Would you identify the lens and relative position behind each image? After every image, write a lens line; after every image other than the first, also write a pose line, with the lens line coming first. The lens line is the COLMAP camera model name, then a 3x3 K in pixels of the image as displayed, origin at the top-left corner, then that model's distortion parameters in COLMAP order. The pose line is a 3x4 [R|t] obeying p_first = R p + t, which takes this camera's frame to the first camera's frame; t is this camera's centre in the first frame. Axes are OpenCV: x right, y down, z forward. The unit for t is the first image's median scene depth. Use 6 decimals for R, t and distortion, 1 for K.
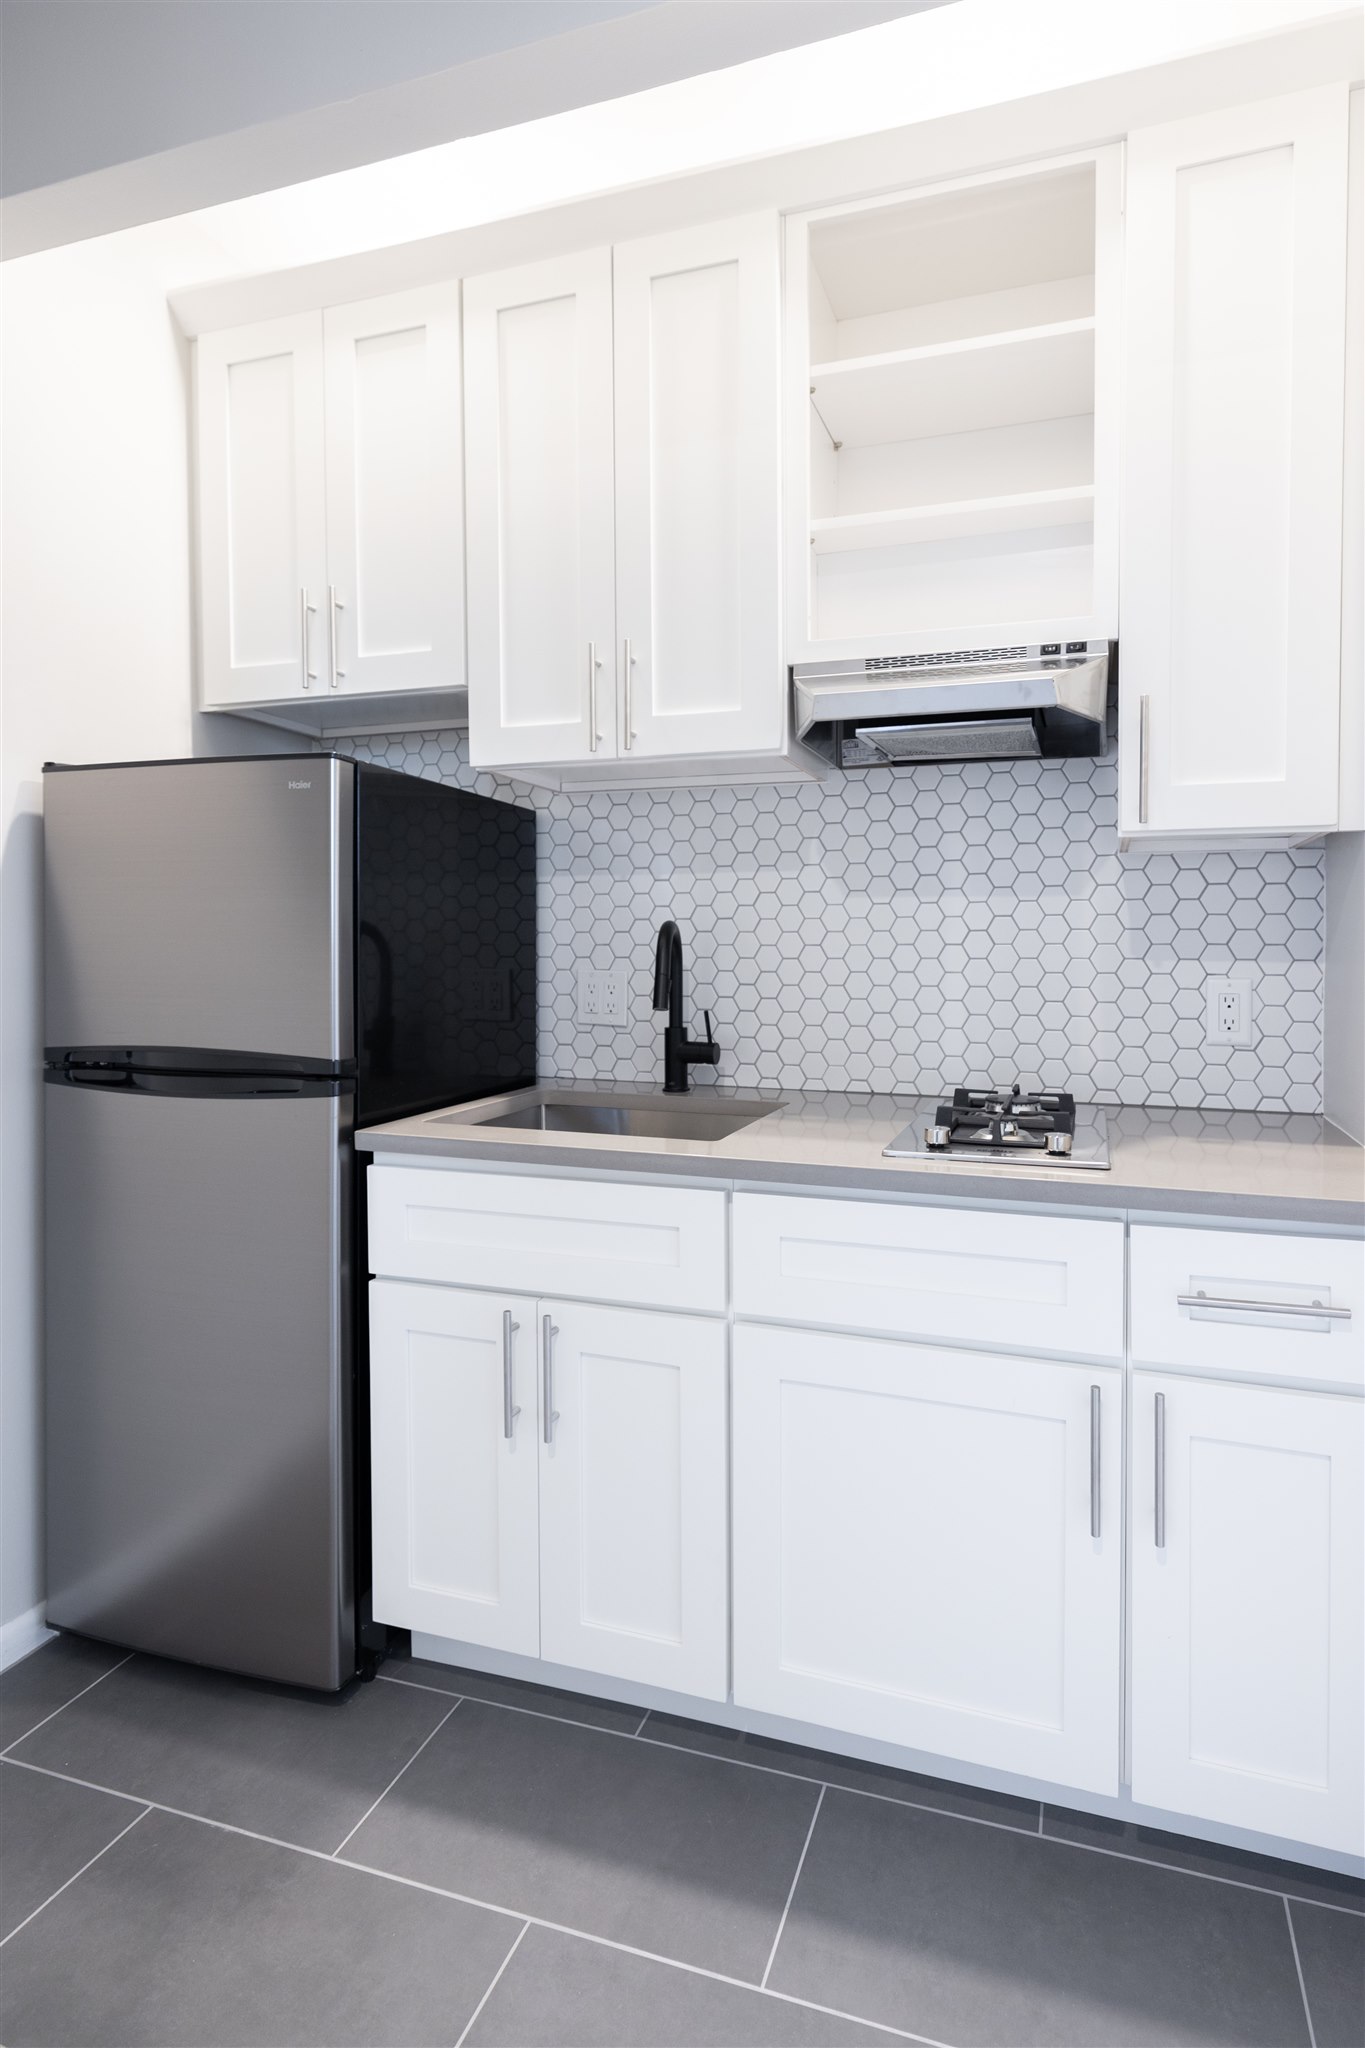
lens RADIAL K [[916.0, 0, 816.5], [0, 916.0, 1006.1], [0, 0, 1]] dist [0.001167, -0.000008]
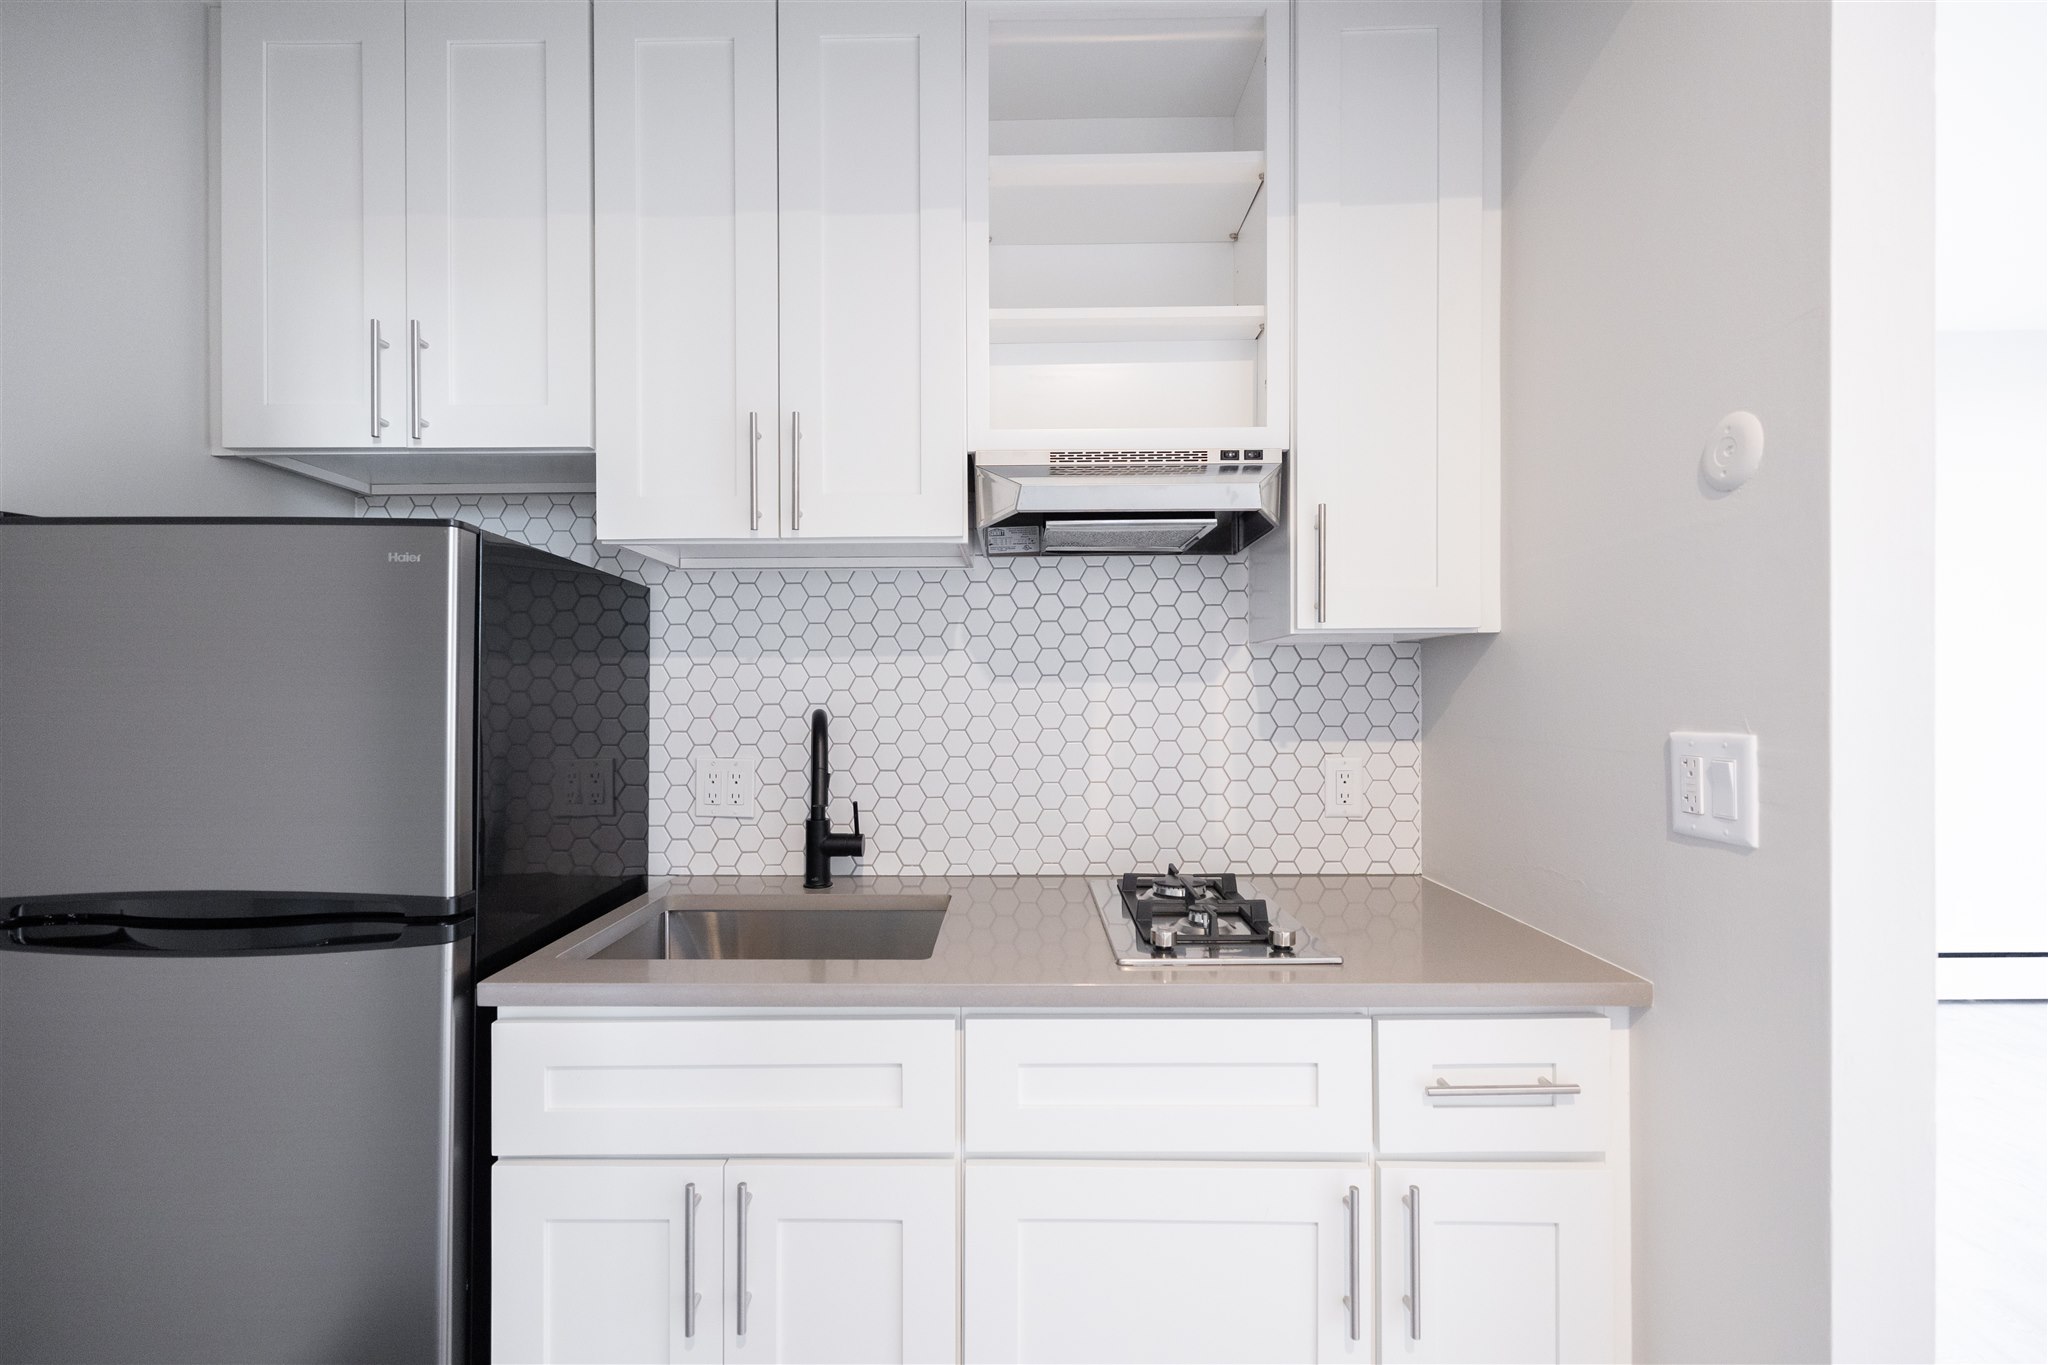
lens RADIAL K [[815.7, 0, 1025.7], [0, 815.7, 720.7], [0, 0, 1]] dist [0.001906, 0.000294]
pose [[0.967274, -0.012986, 0.253402, -0.167682], [0.023194, 0.999034, -0.037337, -0.044615], [-0.252672, 0.041992, 0.966640, 0.132758]]
